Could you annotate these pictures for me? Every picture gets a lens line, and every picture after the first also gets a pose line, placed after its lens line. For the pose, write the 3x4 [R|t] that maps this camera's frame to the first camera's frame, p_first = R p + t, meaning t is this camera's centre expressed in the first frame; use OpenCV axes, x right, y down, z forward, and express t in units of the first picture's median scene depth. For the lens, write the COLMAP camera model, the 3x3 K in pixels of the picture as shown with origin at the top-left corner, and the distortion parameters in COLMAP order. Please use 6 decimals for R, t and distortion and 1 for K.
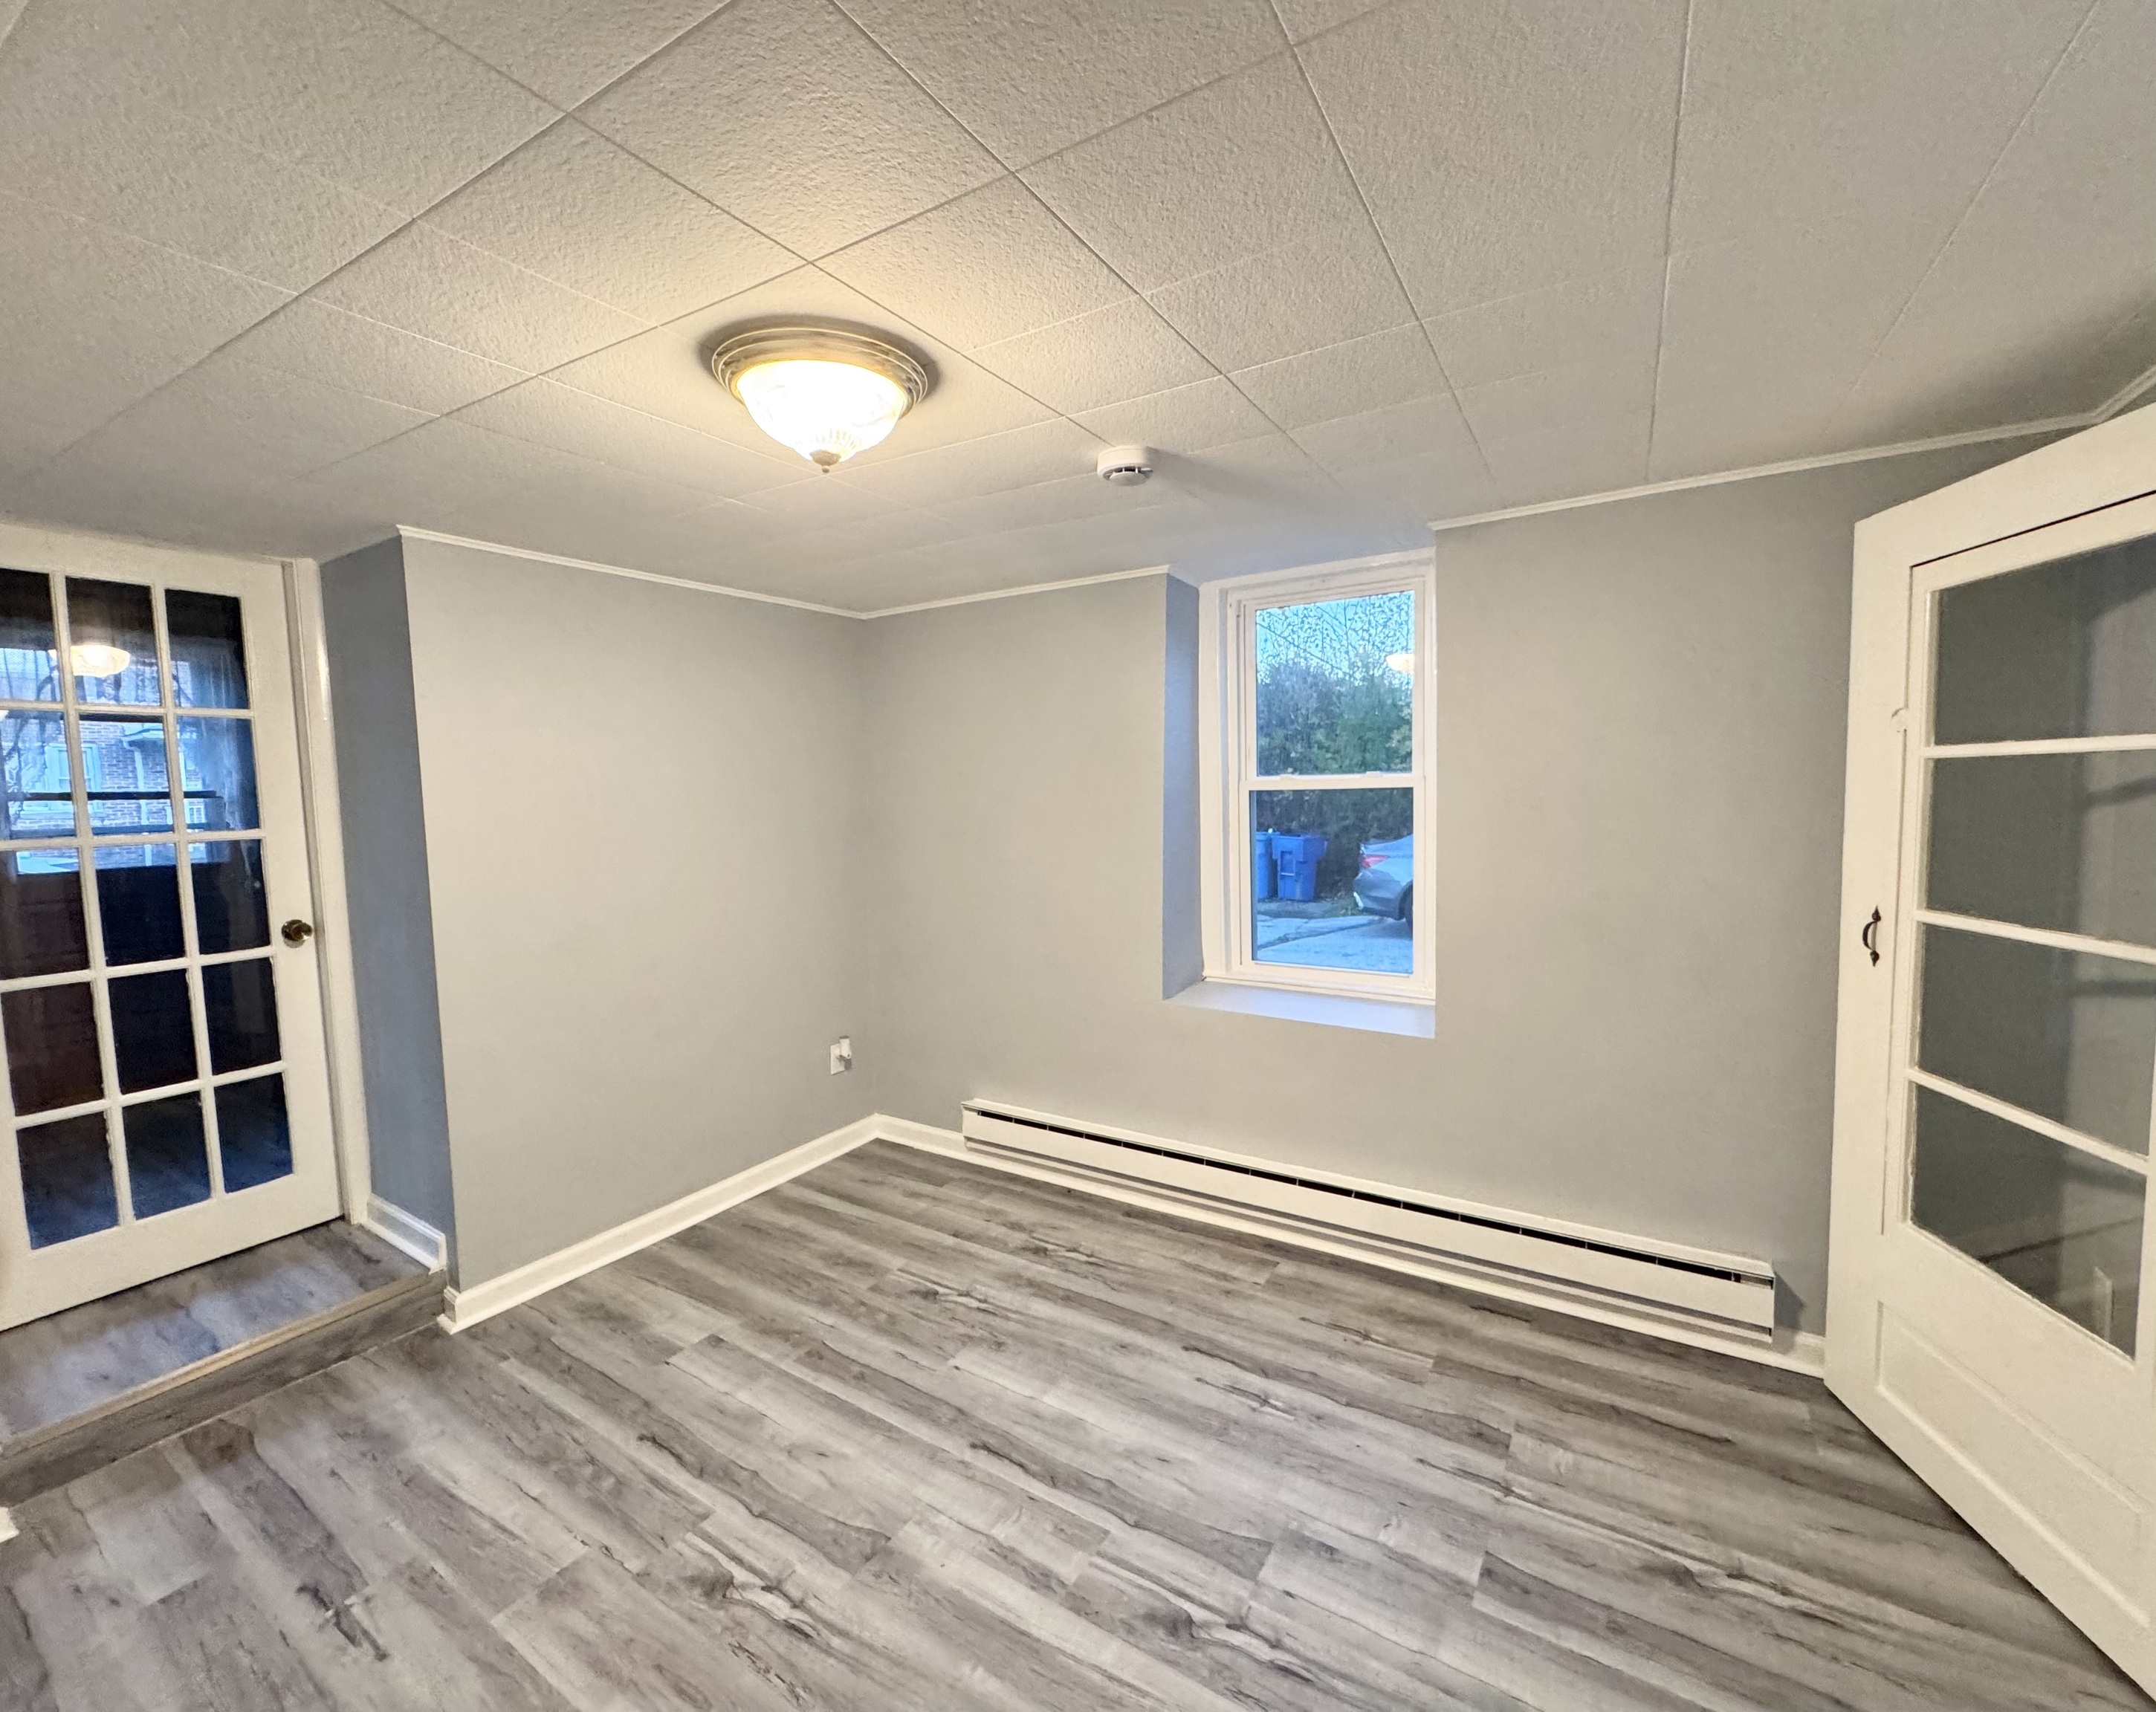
lens RADIAL K [[912.6, 0, 1070.9], [0, 912.6, 855.1], [0, 0, 1]] dist [-0.002292, -0.000276]
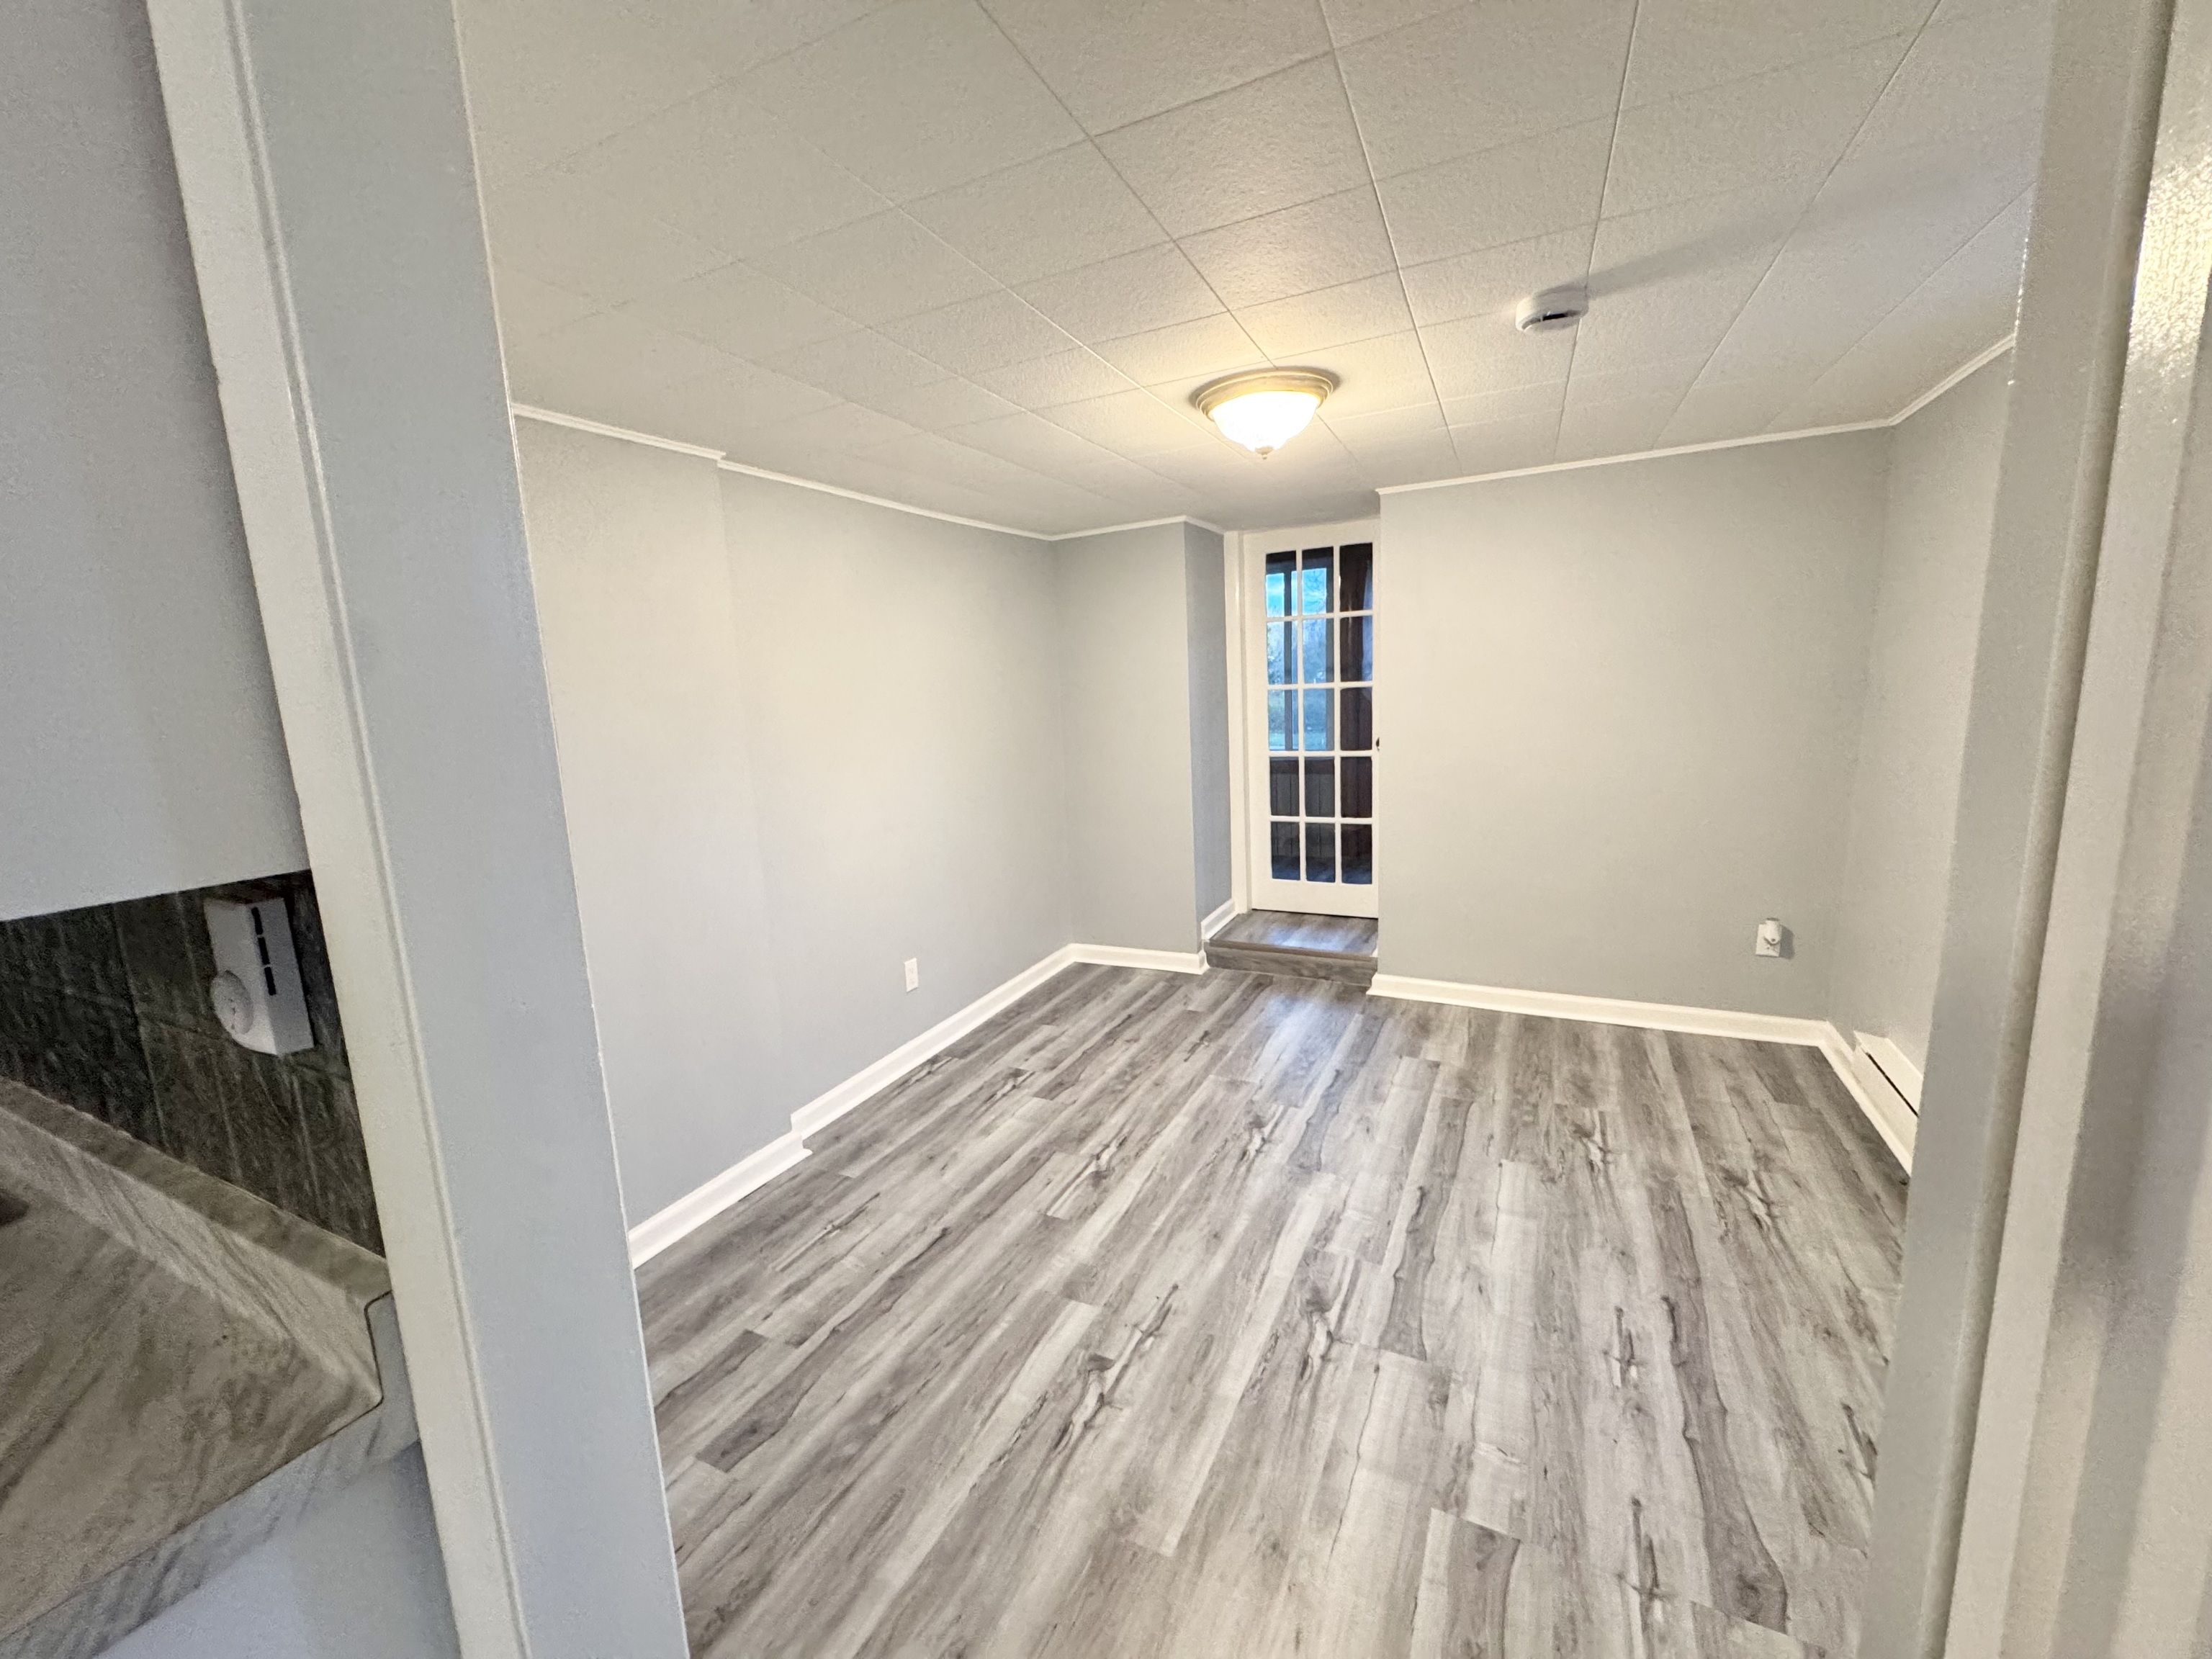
lens RADIAL K [[883.6, 0, 1103.0], [0, 883.6, 827.6], [0, 0, 1]] dist [-0.002251, 0.000028]
pose [[0.108247, 0.178740, -0.977924, 0.885964], [-0.033493, 0.983801, 0.176107, -0.039955], [0.993560, 0.013691, 0.112480, 0.389564]]
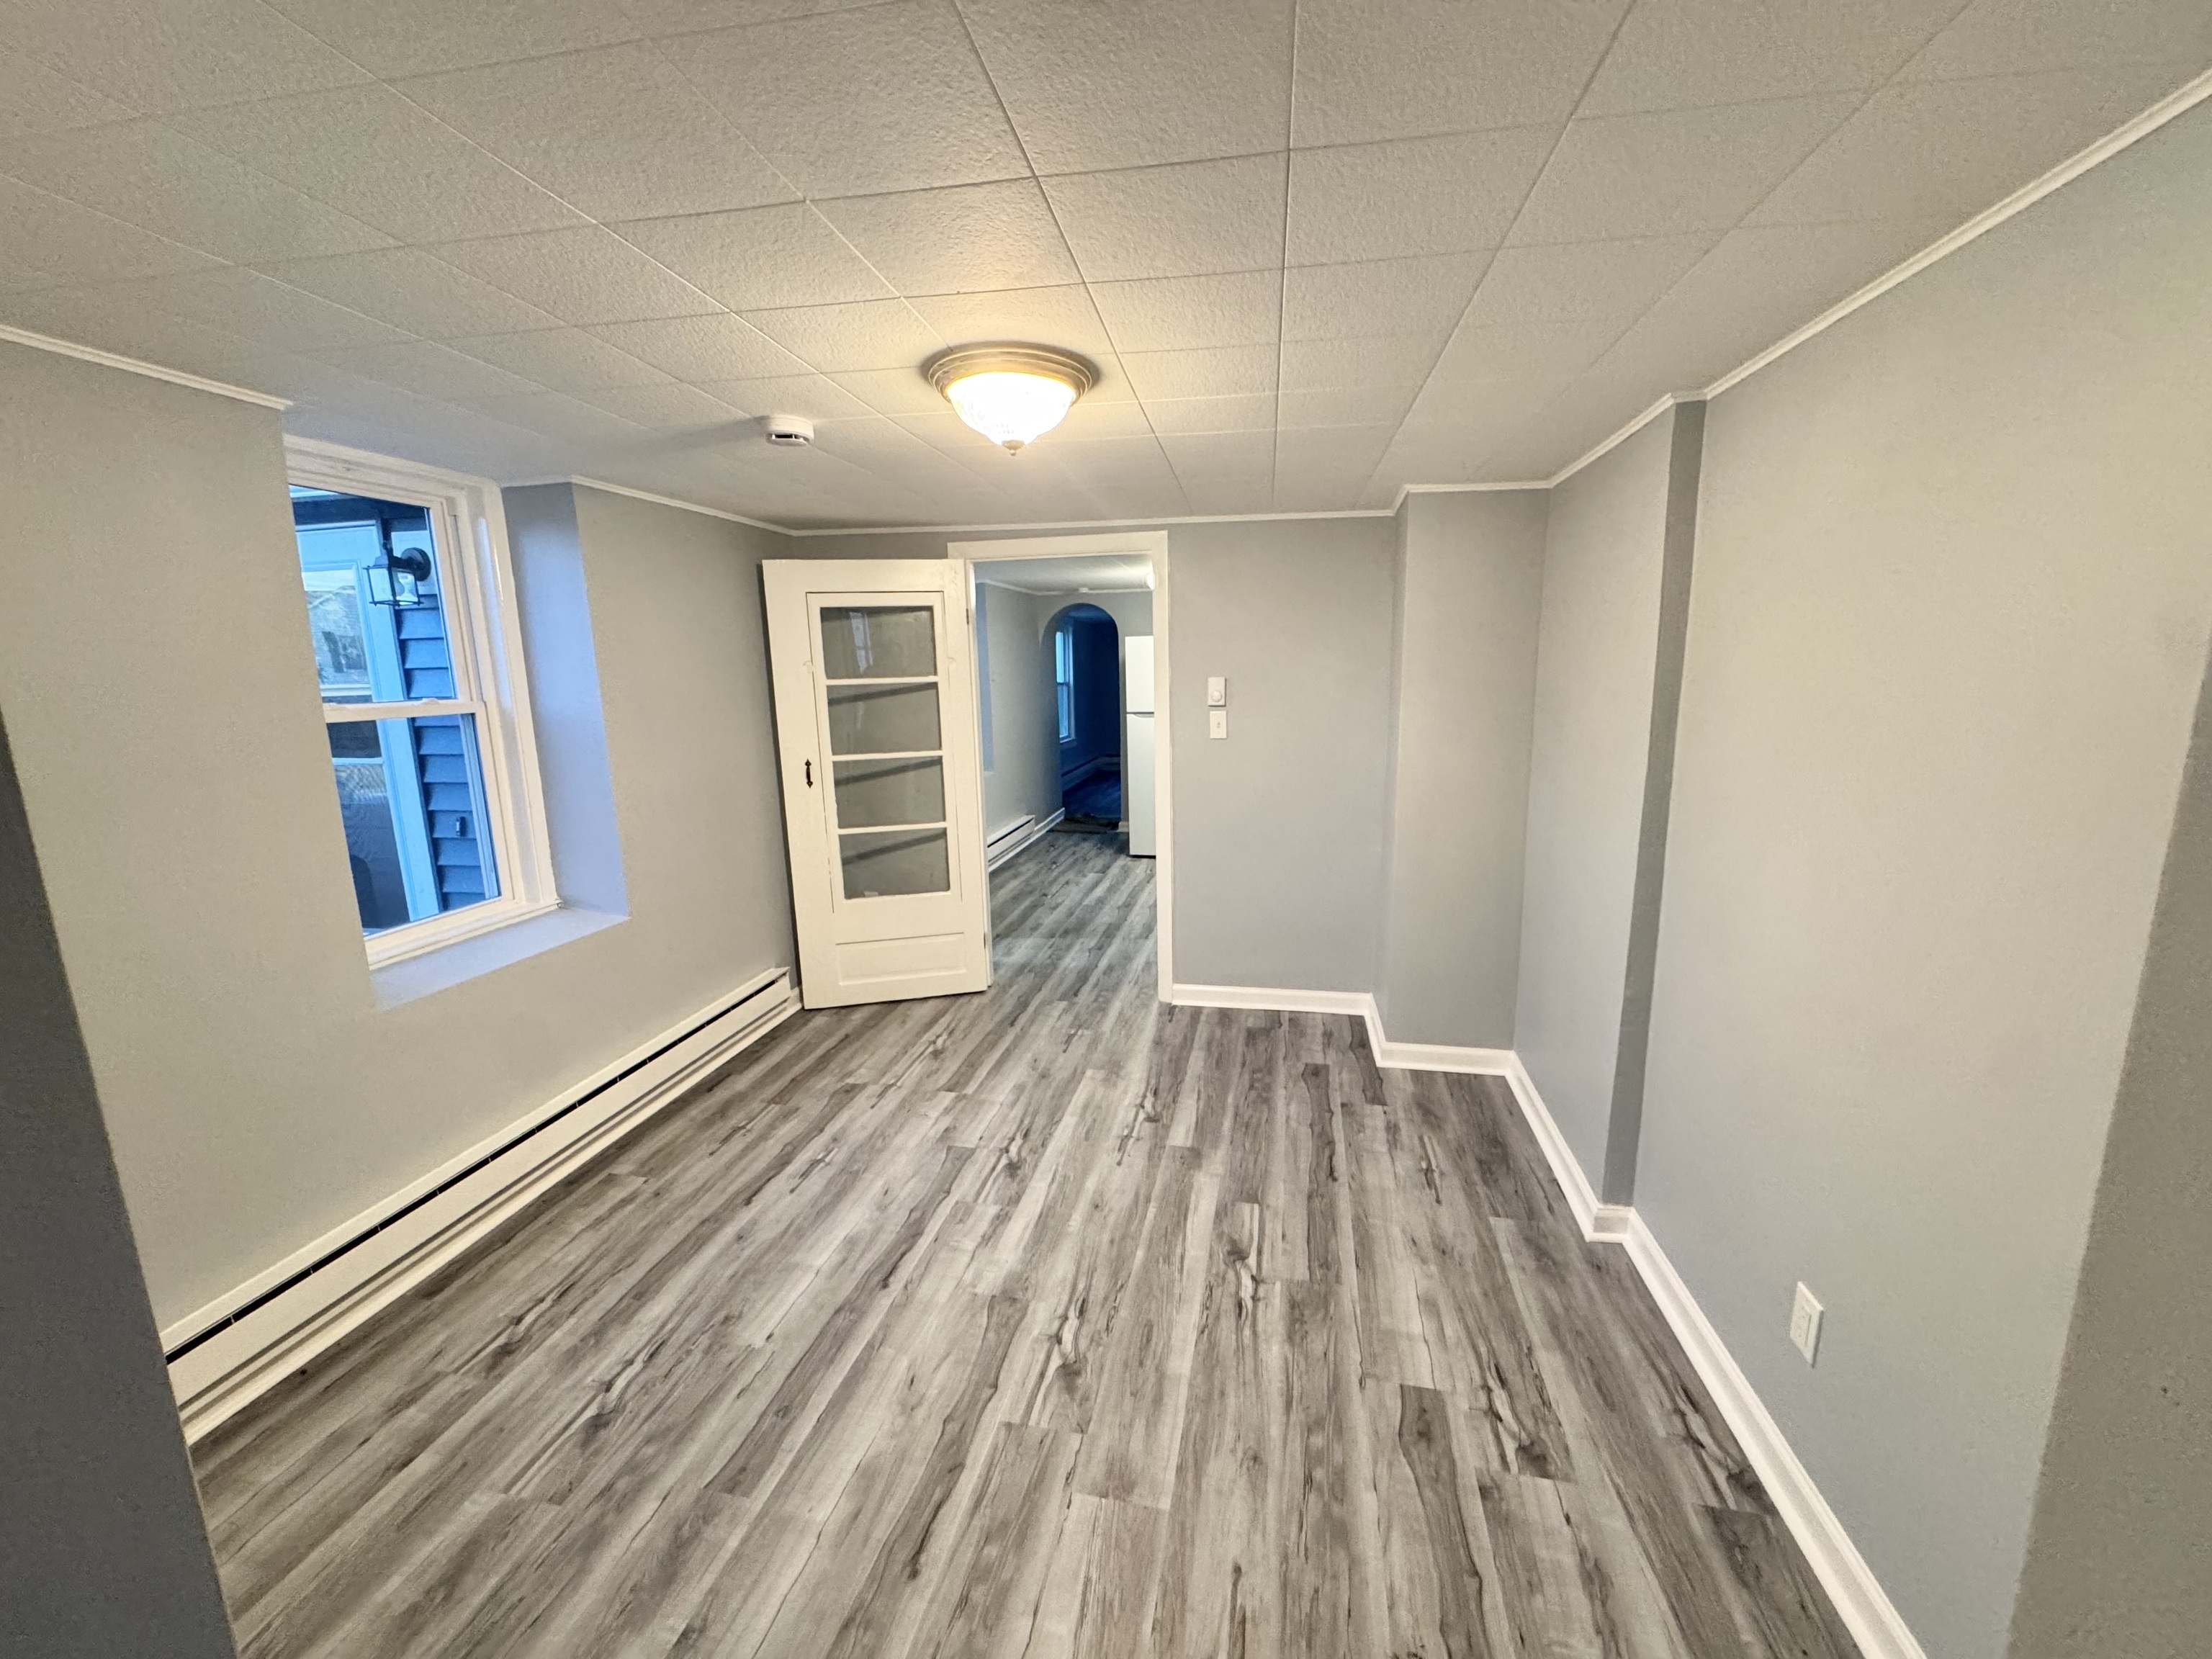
lens RADIAL K [[883.6, 0, 1103.0], [0, 883.6, 827.6], [0, 0, 1]] dist [-0.002251, 0.000028]
pose [[-0.352850, -0.141730, 0.924884, -1.065557], [0.099828, 0.977117, 0.187819, -0.087196], [-0.930339, 0.158601, -0.330627, 0.950280]]
